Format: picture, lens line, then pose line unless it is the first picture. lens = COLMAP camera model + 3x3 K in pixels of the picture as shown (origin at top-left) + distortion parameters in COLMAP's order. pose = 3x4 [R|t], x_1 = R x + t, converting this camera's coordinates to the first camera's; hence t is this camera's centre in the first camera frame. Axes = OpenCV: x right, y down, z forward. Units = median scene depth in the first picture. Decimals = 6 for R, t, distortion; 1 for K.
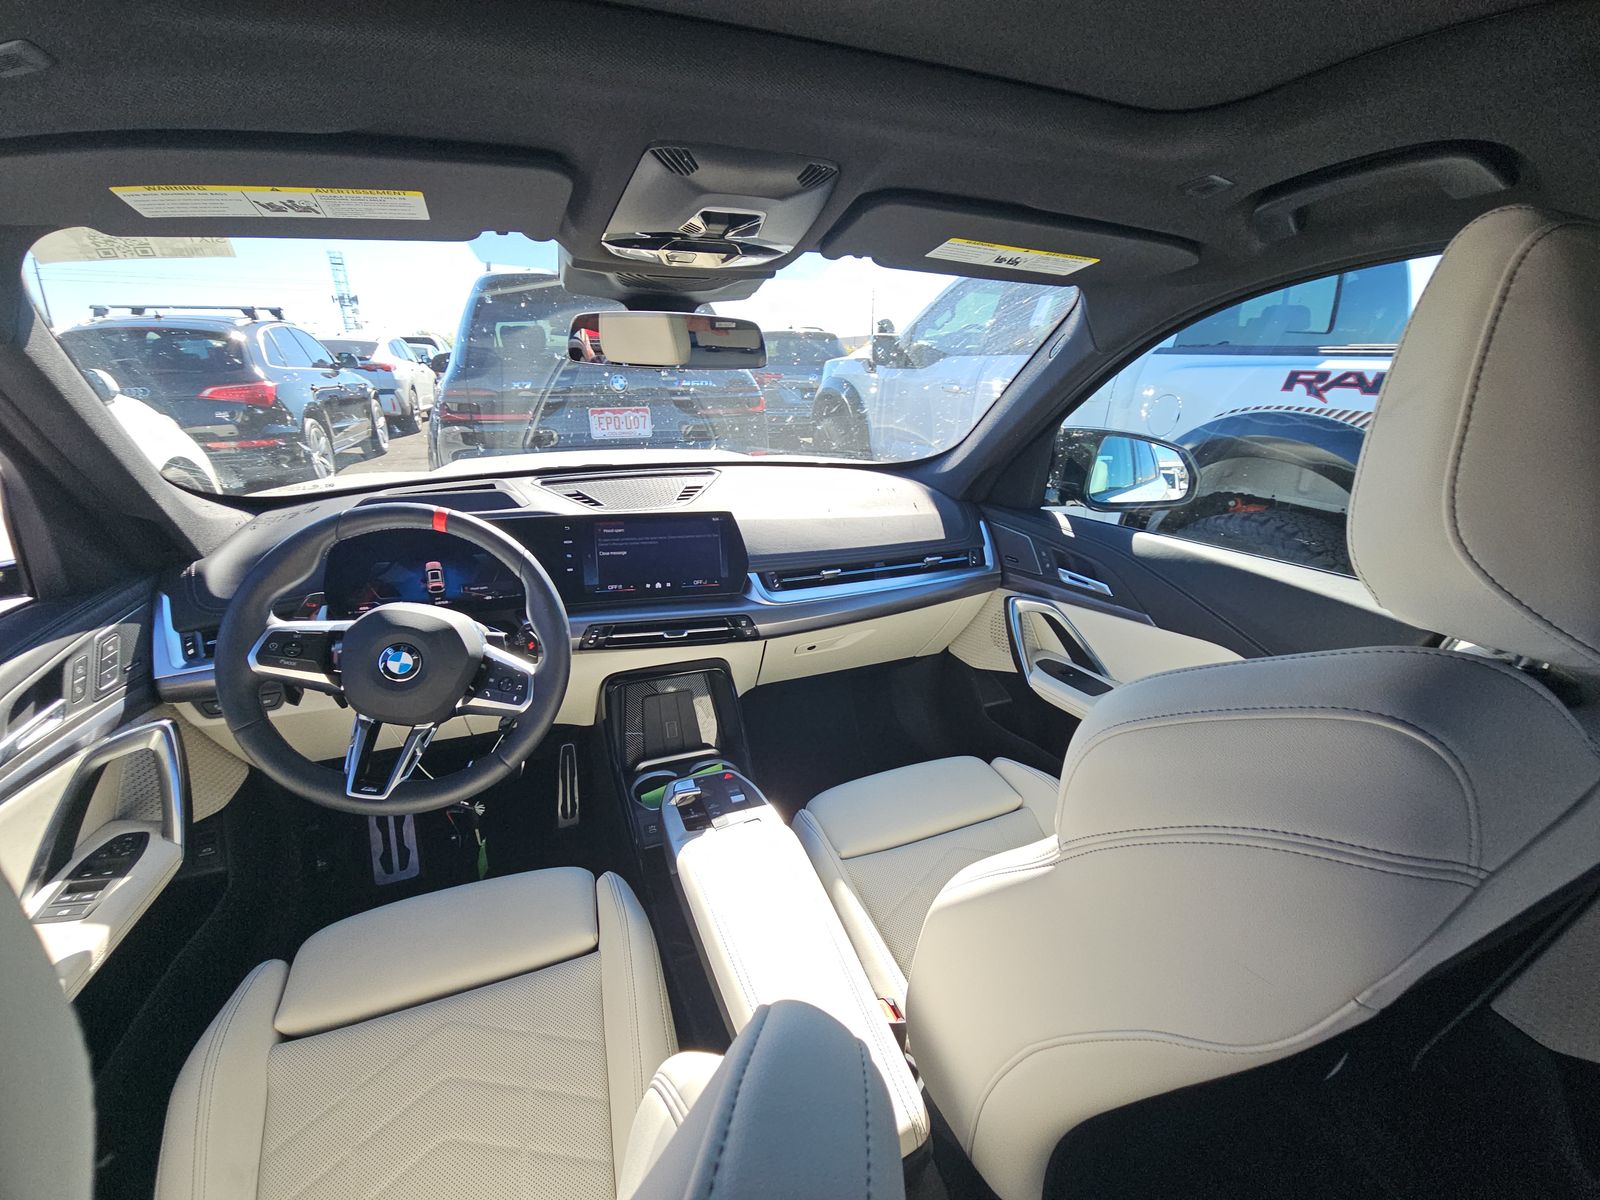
lens RADIAL K [[658.3, 0, 794.5], [0, 658.3, 607.8], [0, 0, 1]] dist [0.005457, -0.003560]
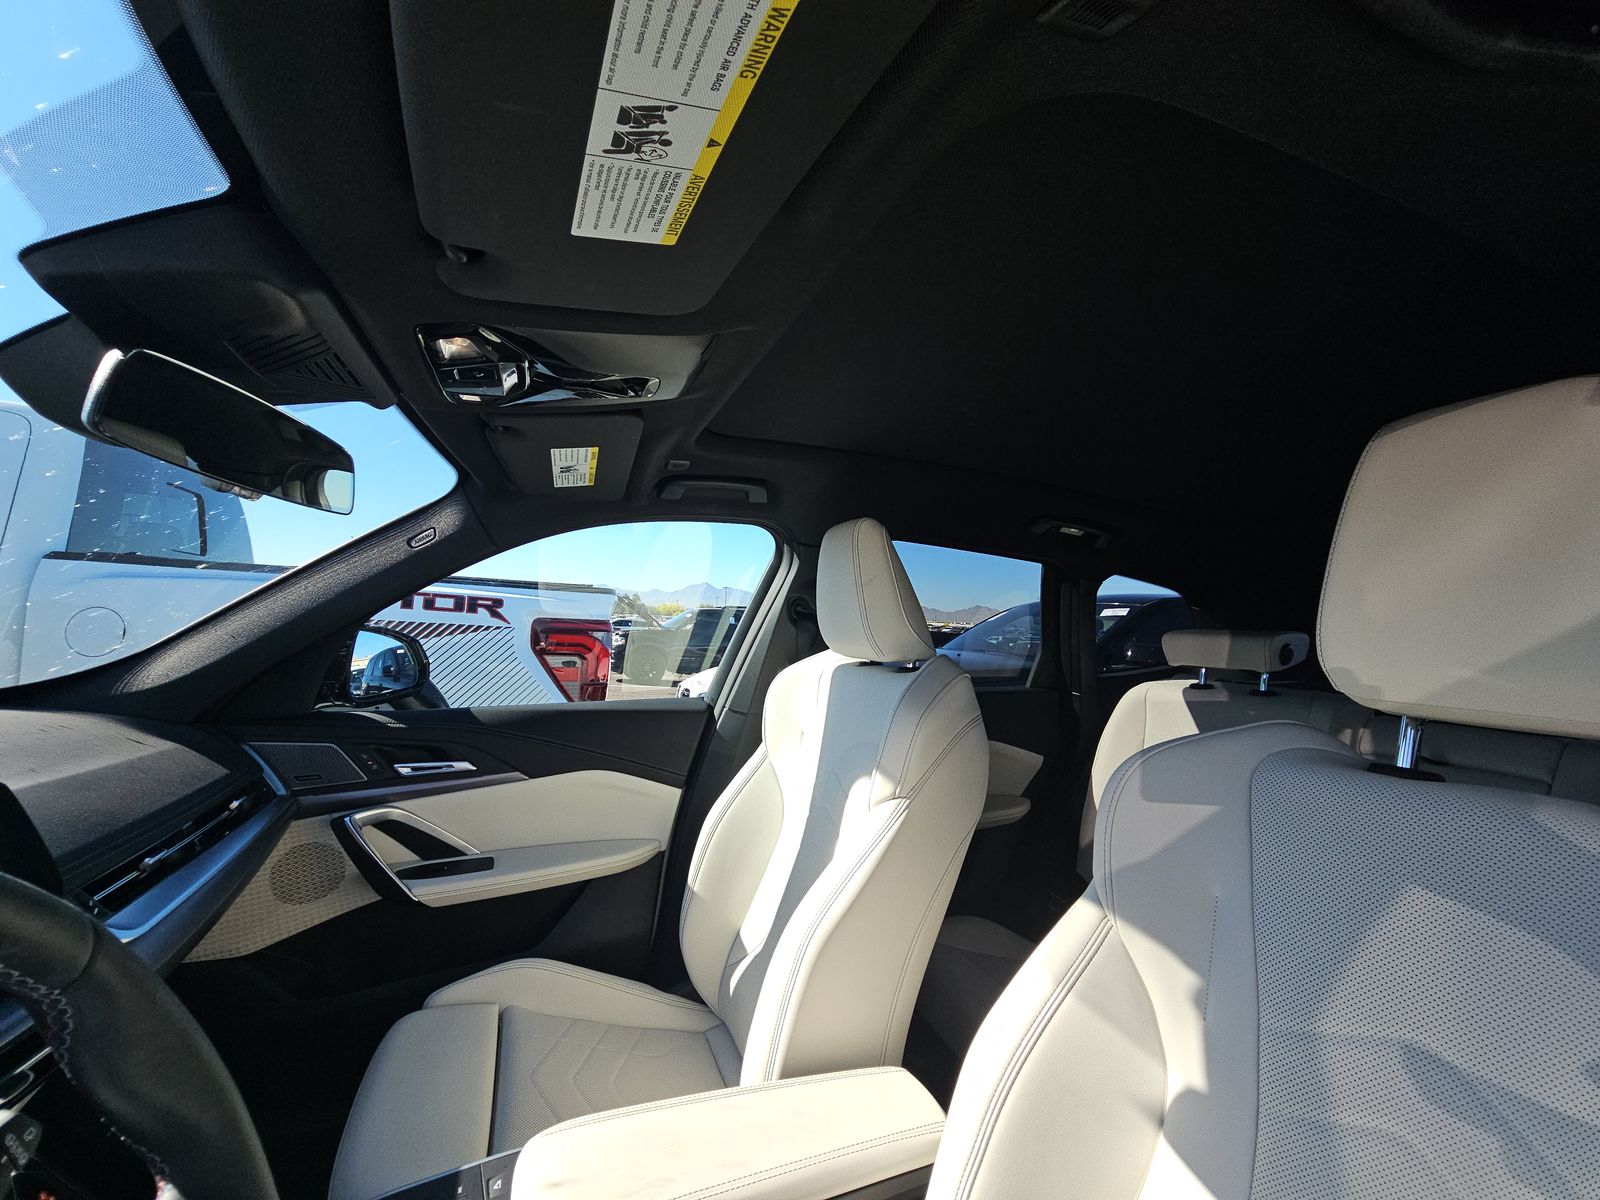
lens RADIAL K [[658.3, 0, 795.4], [0, 658.3, 604.3], [0, 0, 1]] dist [0.005457, -0.003560]
pose [[0.006998, 0.023593, 0.999697, -0.613891], [0.315479, 0.948614, -0.024596, -0.085507], [-0.948907, 0.315556, -0.000805, 0.469243]]
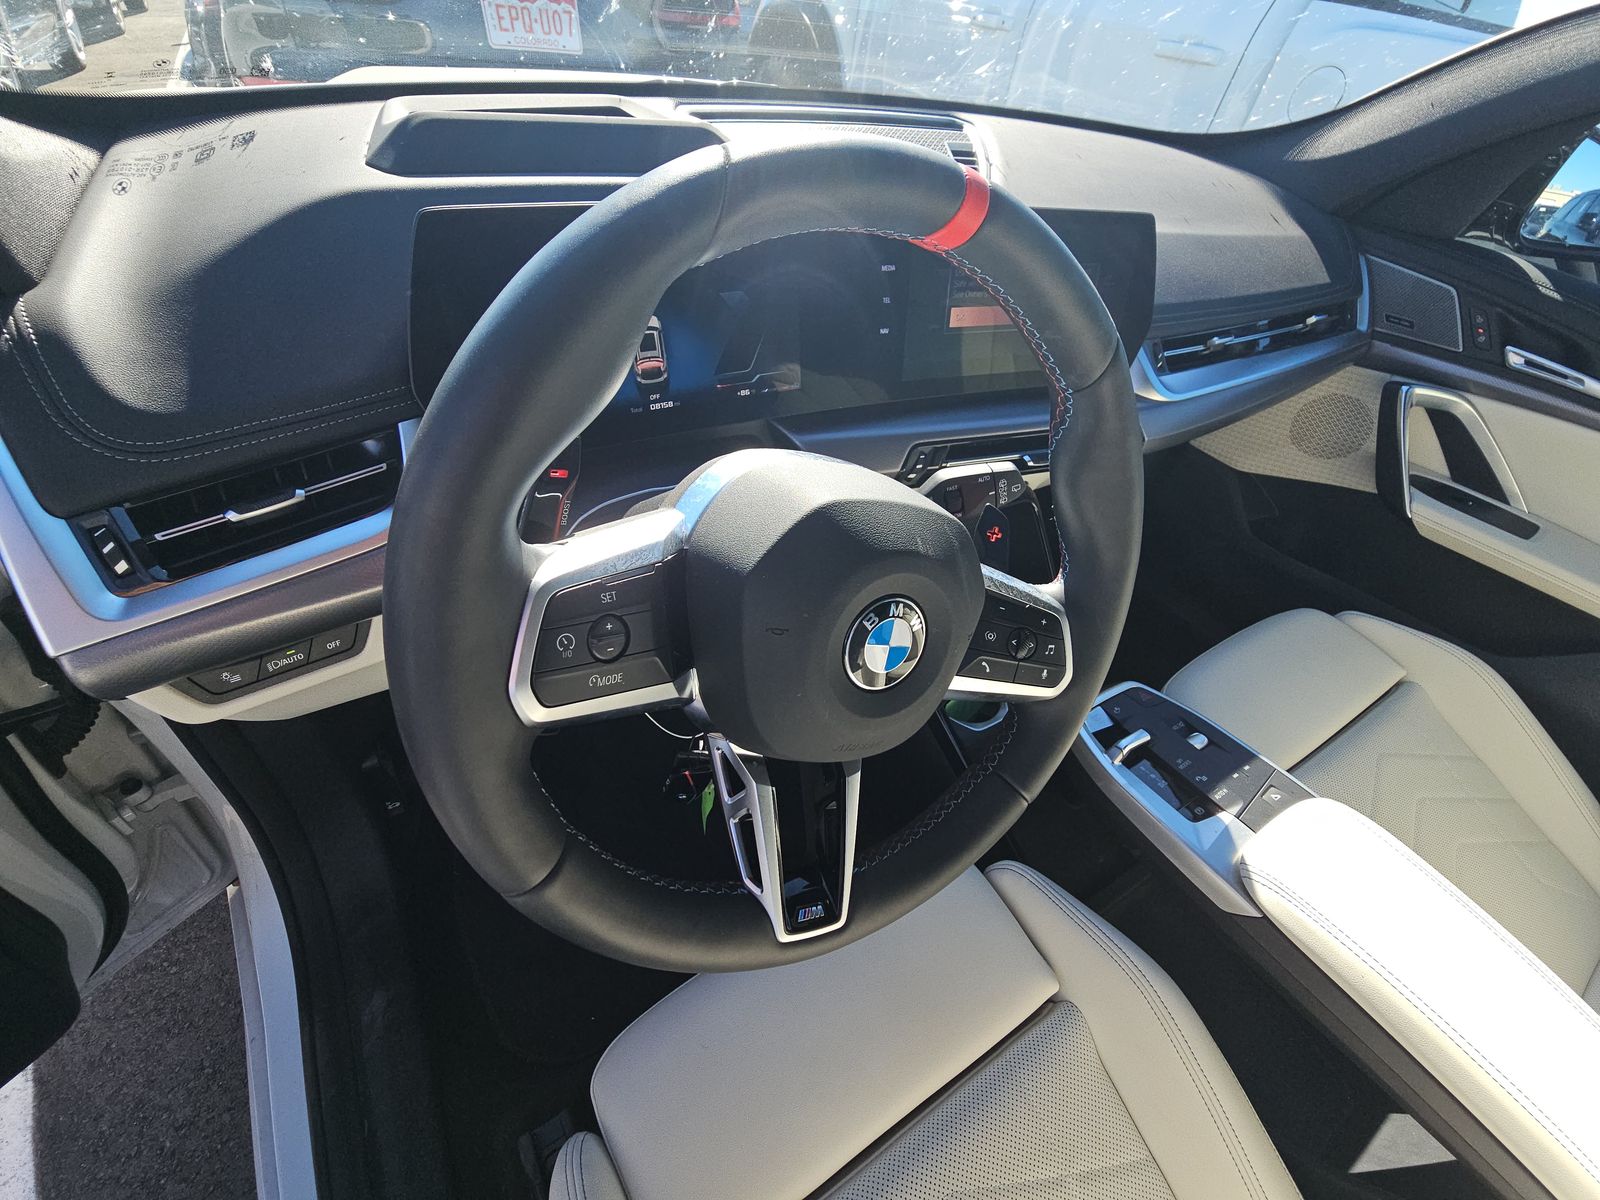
lens RADIAL K [[658.3, 0, 802.7], [0, 658.3, 614.3], [0, 0, 1]] dist [0.005457, -0.003560]
pose [[0.979270, -0.050125, 0.196262, -0.536087], [-0.033017, 0.916442, 0.398802, -0.061174], [-0.199853, -0.397015, 0.895789, 0.506708]]
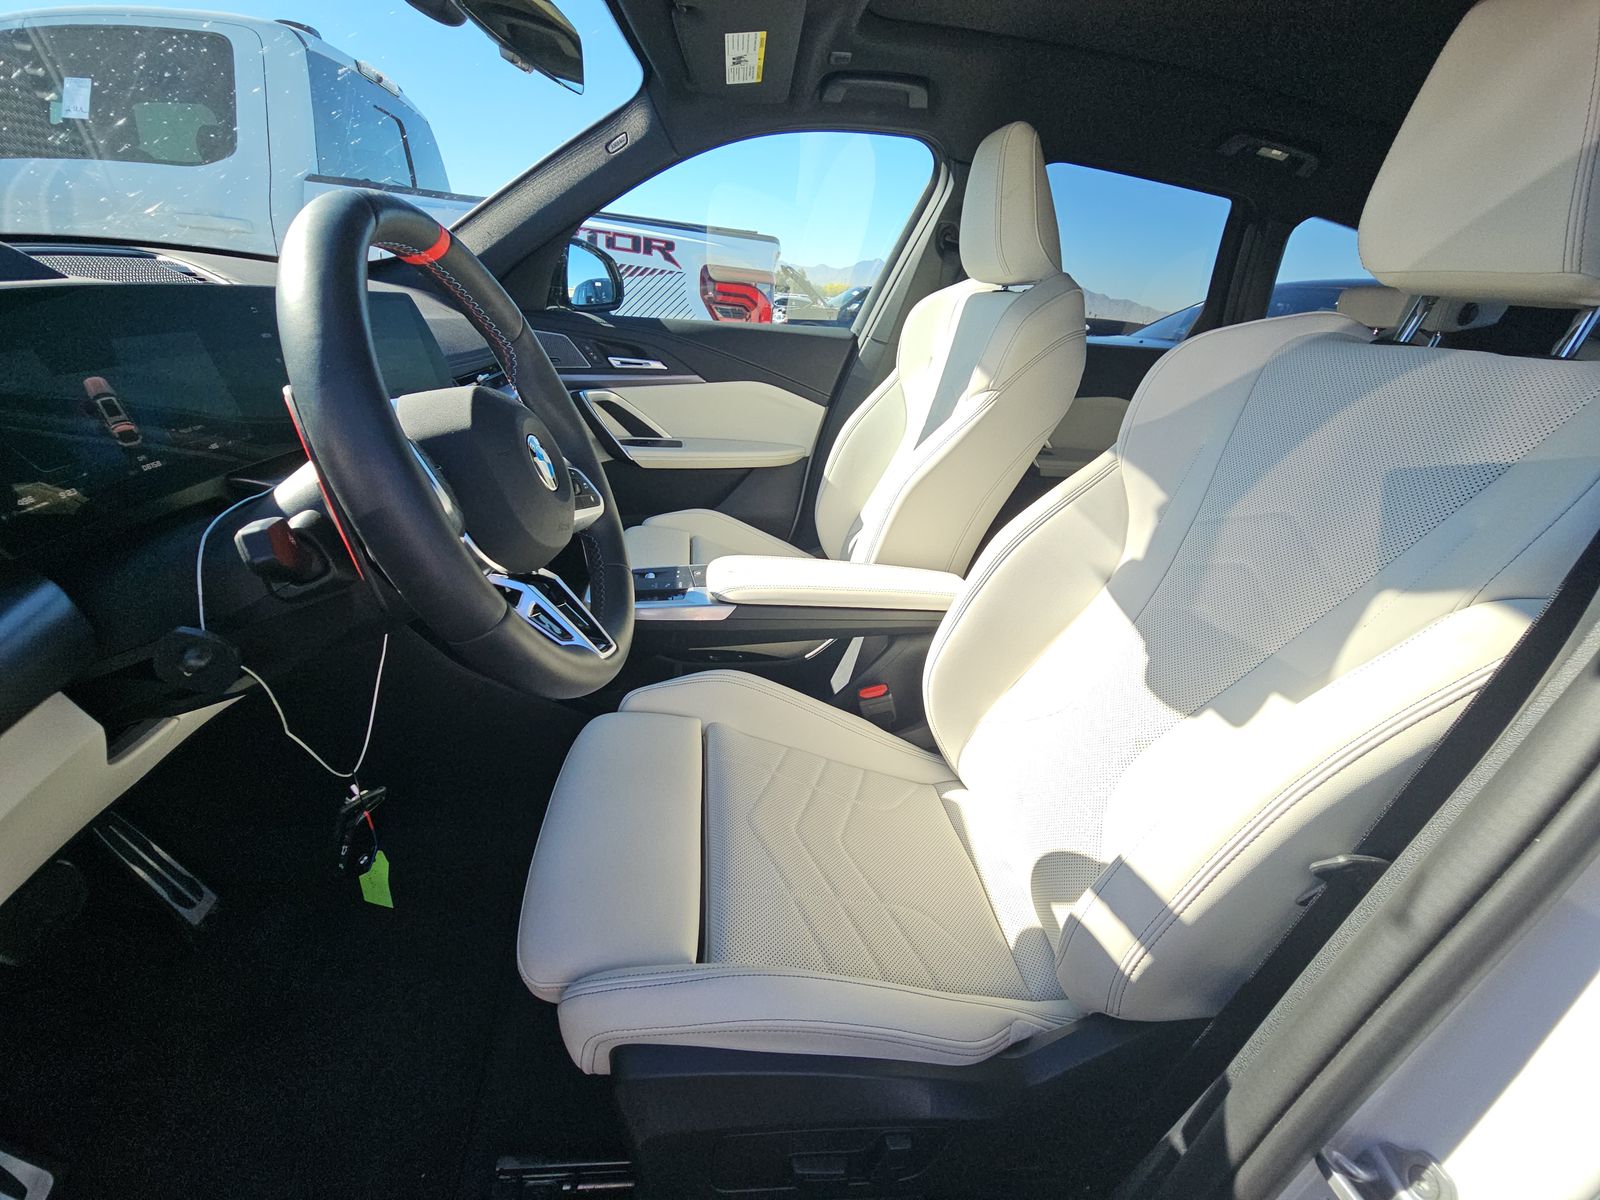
lens RADIAL K [[658.3, 0, 794.5], [0, 658.3, 608.8], [0, 0, 1]] dist [0.005457, -0.003560]
pose [[0.249418, -0.398495, 0.882606, -0.883319], [0.255068, 0.906260, 0.337094, 0.044459], [-0.934201, 0.141047, 0.327681, 0.422751]]
